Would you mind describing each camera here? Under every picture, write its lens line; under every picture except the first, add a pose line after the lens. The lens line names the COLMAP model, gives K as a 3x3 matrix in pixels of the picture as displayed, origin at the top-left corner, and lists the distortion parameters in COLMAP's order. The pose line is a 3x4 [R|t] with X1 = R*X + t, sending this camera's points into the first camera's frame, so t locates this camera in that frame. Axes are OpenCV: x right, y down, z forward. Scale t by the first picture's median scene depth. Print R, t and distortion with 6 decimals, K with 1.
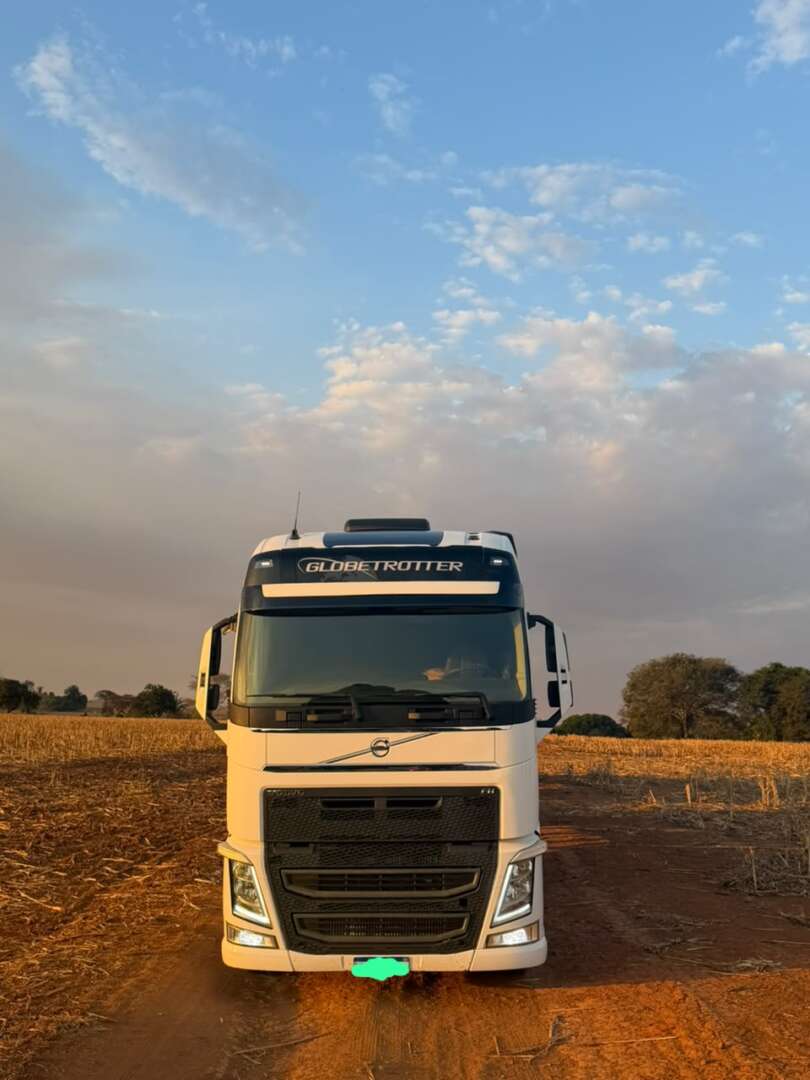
lens RADIAL K [[1099.1, 0, 405.0], [0, 1099.1, 540.0], [0, 0, 1]] dist [0.234820, -0.498844]
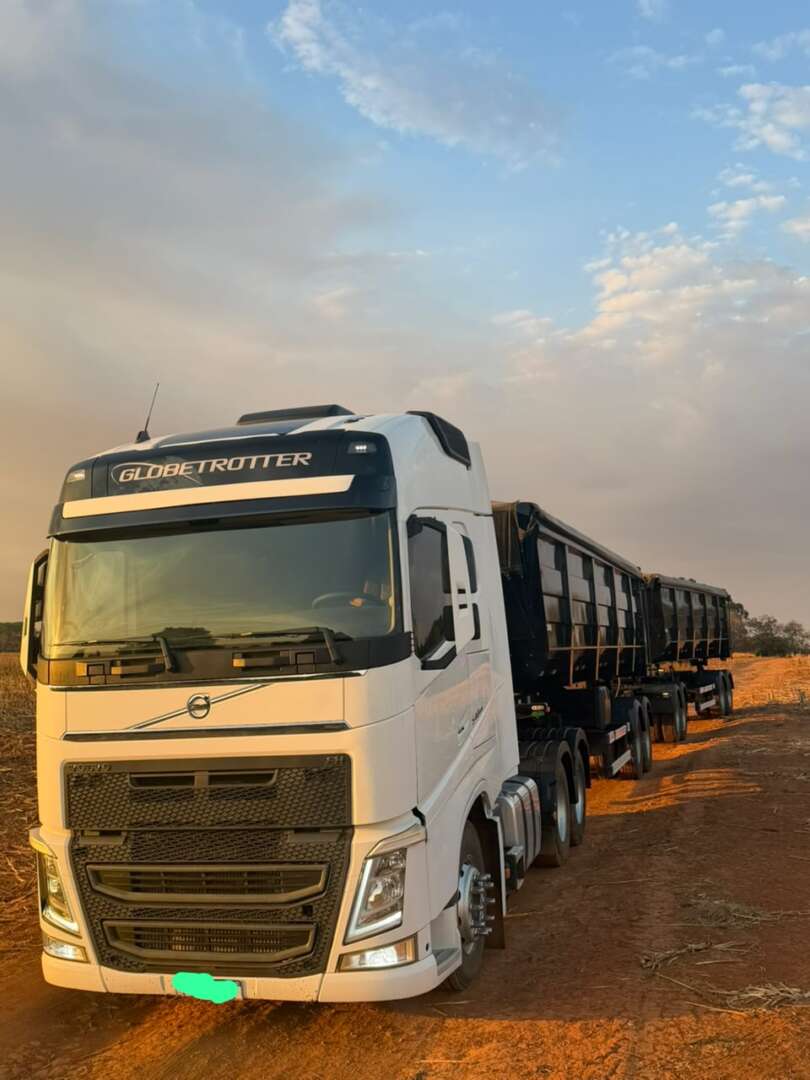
lens RADIAL K [[1099.1, 0, 405.0], [0, 1099.1, 540.0], [0, 0, 1]] dist [0.234820, -0.498844]
pose [[0.962924, -0.063998, -0.262073, 0.302197], [0.080488, 0.995363, 0.052670, 0.044485], [0.257487, -0.071811, 0.963610, 0.302613]]
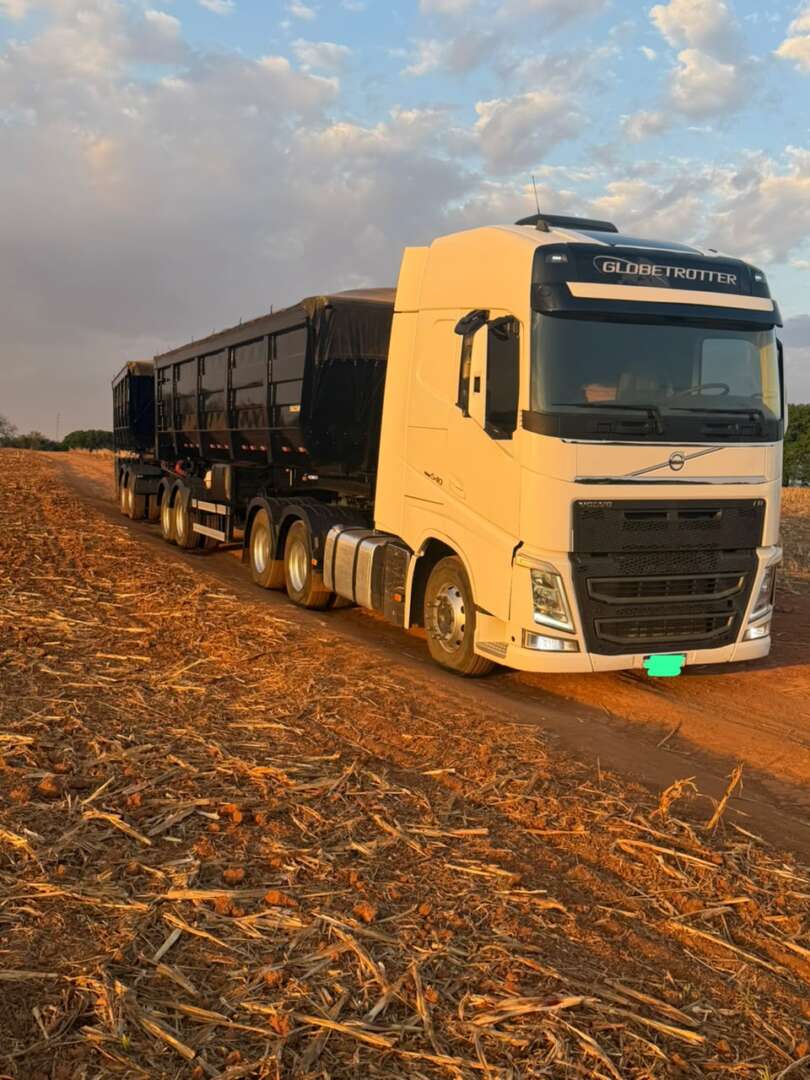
lens RADIAL K [[1099.1, 0, 405.0], [0, 1099.1, 540.0], [0, 0, 1]] dist [0.234820, -0.498844]
pose [[0.889576, -0.011225, 0.456649, -0.663672], [-0.100309, 0.970496, 0.219263, 0.058397], [-0.445637, -0.240857, 0.862204, 0.219333]]
